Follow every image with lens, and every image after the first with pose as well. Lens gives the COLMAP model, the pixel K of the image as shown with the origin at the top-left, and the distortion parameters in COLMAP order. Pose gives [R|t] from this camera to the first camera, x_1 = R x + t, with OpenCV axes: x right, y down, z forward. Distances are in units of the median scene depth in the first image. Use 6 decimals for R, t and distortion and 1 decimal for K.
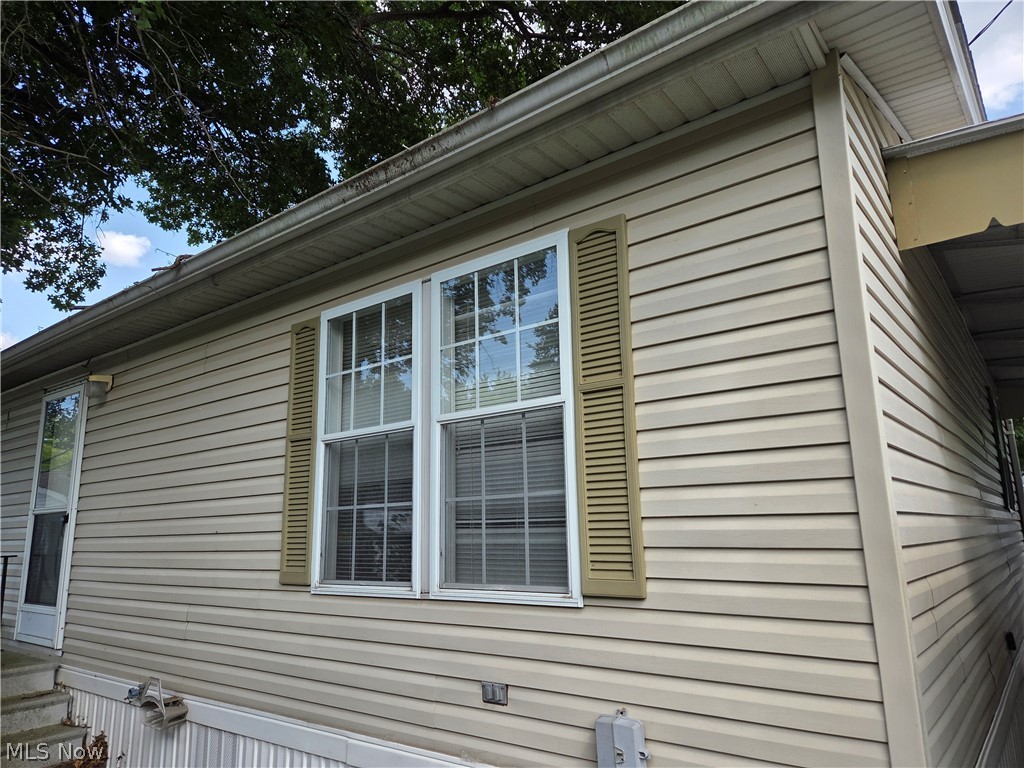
lens RADIAL K [[679.0, 0, 516.7], [0, 679.0, 395.5], [0, 0, 1]] dist [0.071100, -0.008033]
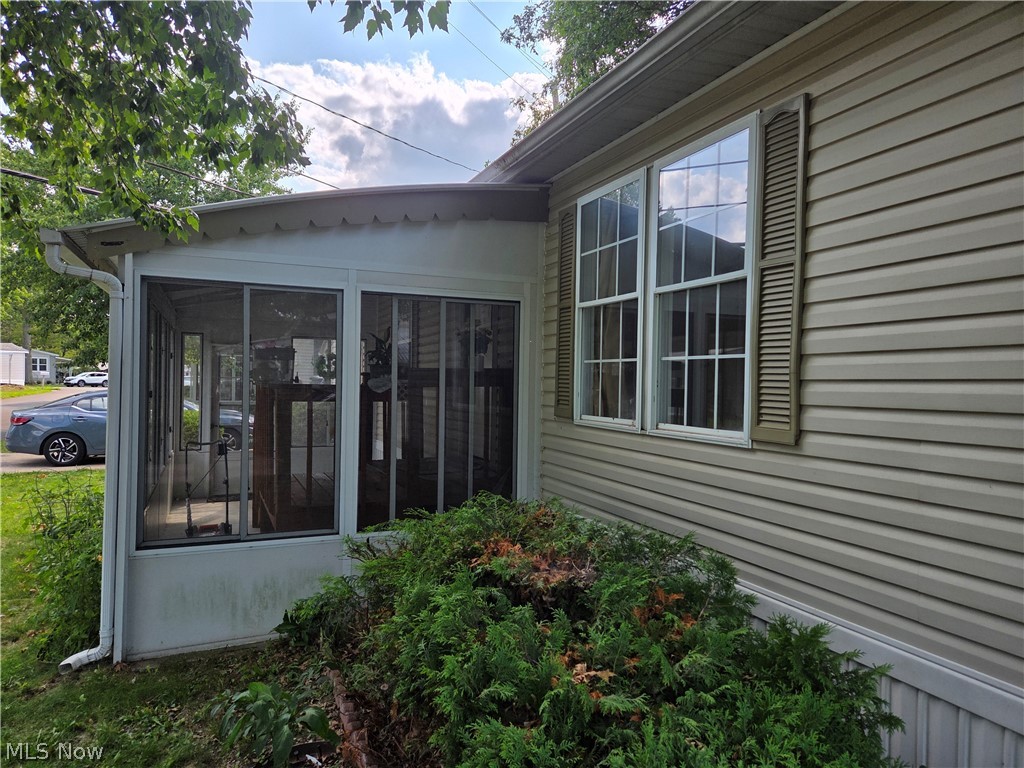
lens RADIAL K [[679.0, 0, 516.4], [0, 679.0, 383.4], [0, 0, 1]] dist [0.071100, -0.008033]
pose [[0.885855, 0.045517, -0.461723, 0.256257], [0.046724, 0.981365, 0.186387, -0.046306], [0.461603, -0.186685, 0.867220, -0.203475]]
